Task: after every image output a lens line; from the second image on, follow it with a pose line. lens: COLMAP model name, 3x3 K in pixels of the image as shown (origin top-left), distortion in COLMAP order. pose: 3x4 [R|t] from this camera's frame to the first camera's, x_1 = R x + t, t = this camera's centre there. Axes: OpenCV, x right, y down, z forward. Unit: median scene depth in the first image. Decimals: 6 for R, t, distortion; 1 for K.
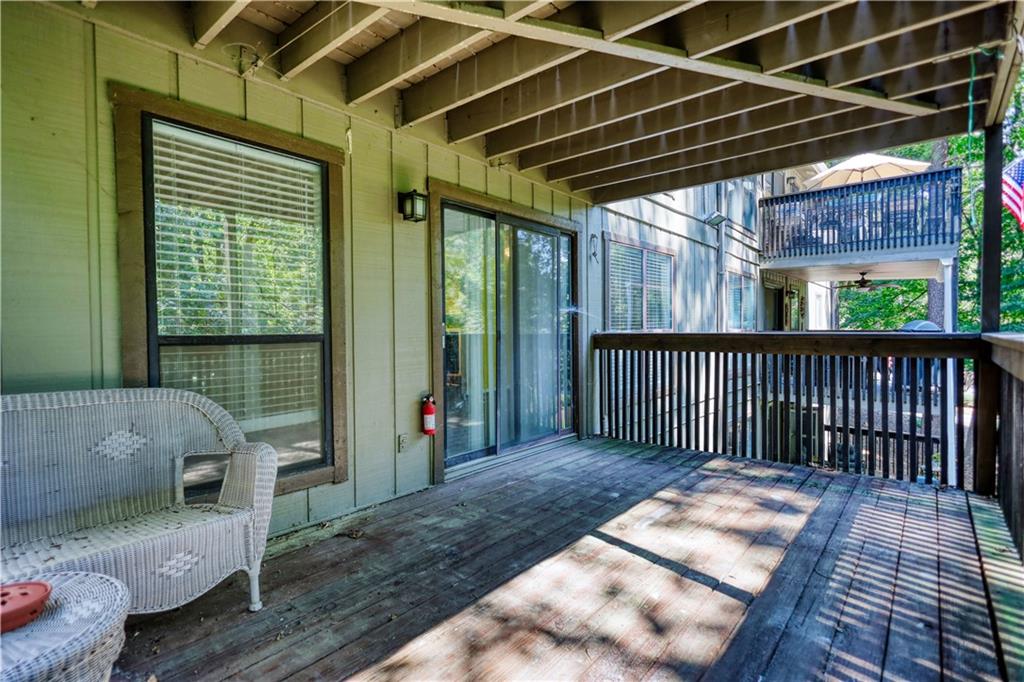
lens RADIAL K [[479.9, 0, 513.0], [0, 479.9, 341.9], [0, 0, 1]] dist [0.001945, 0.000216]
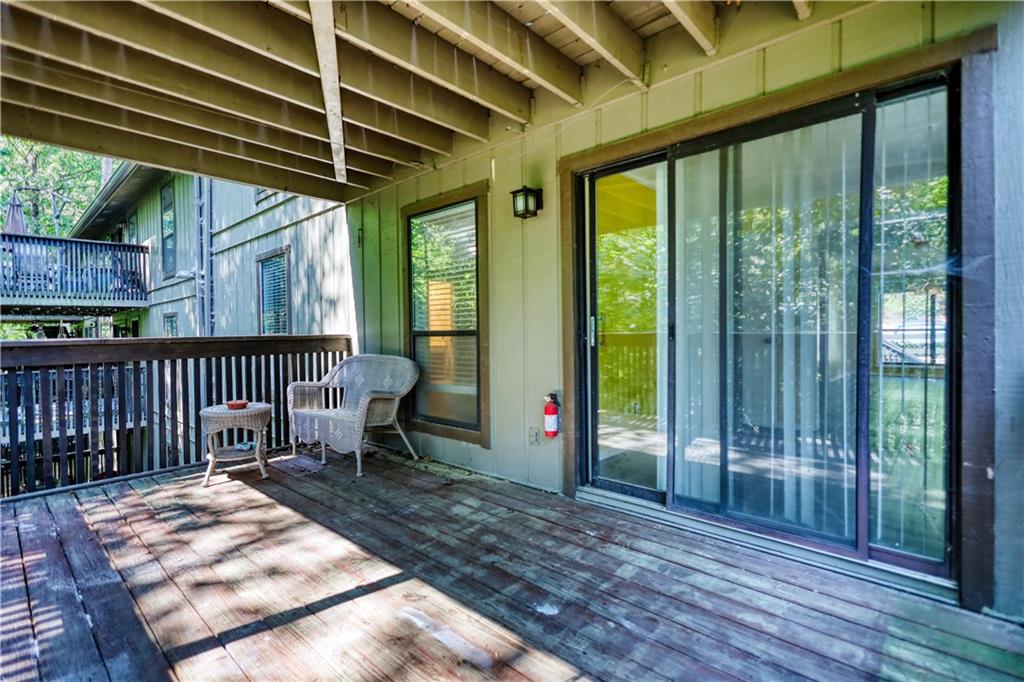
lens RADIAL K [[479.9, 0, 513.0], [0, 479.9, 341.9], [0, 0, 1]] dist [0.001945, 0.000216]
pose [[-0.028673, 0.023677, -0.999308, 1.002731], [-0.011898, 0.999641, 0.024026, -0.017236], [0.999518, 0.012578, -0.028381, 1.252808]]
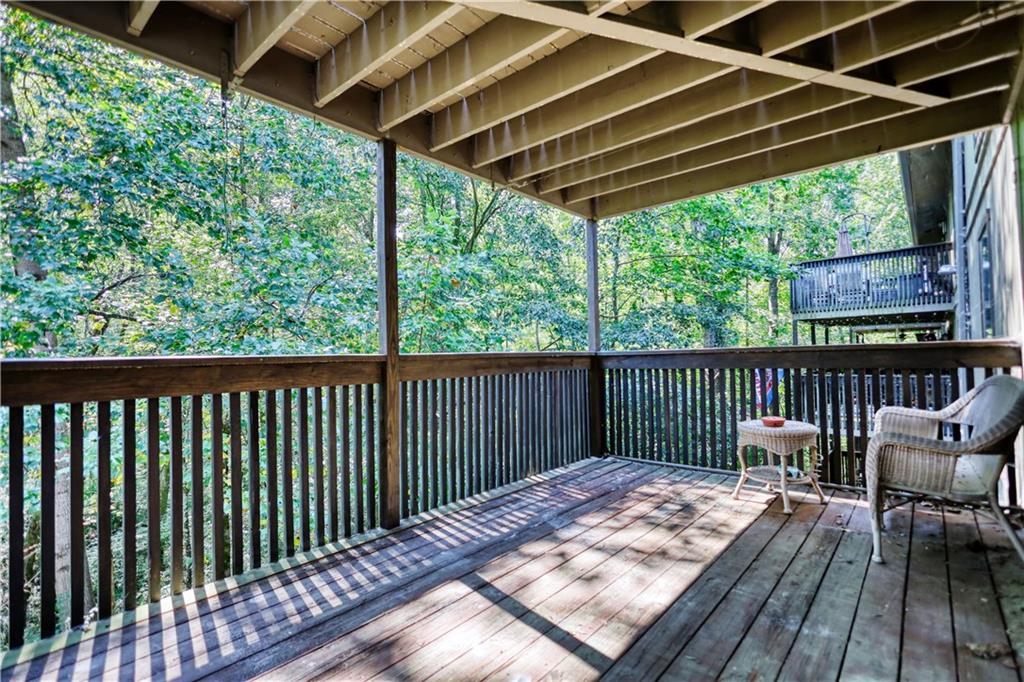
lens RADIAL K [[479.9, 0, 513.0], [0, 479.9, 341.9], [0, 0, 1]] dist [0.001945, 0.000216]
pose [[-0.999721, 0.023601, 0.000450, 0.287776], [0.023601, 0.999720, 0.001404, -0.018803], [-0.000417, 0.001414, -0.999999, 1.688088]]
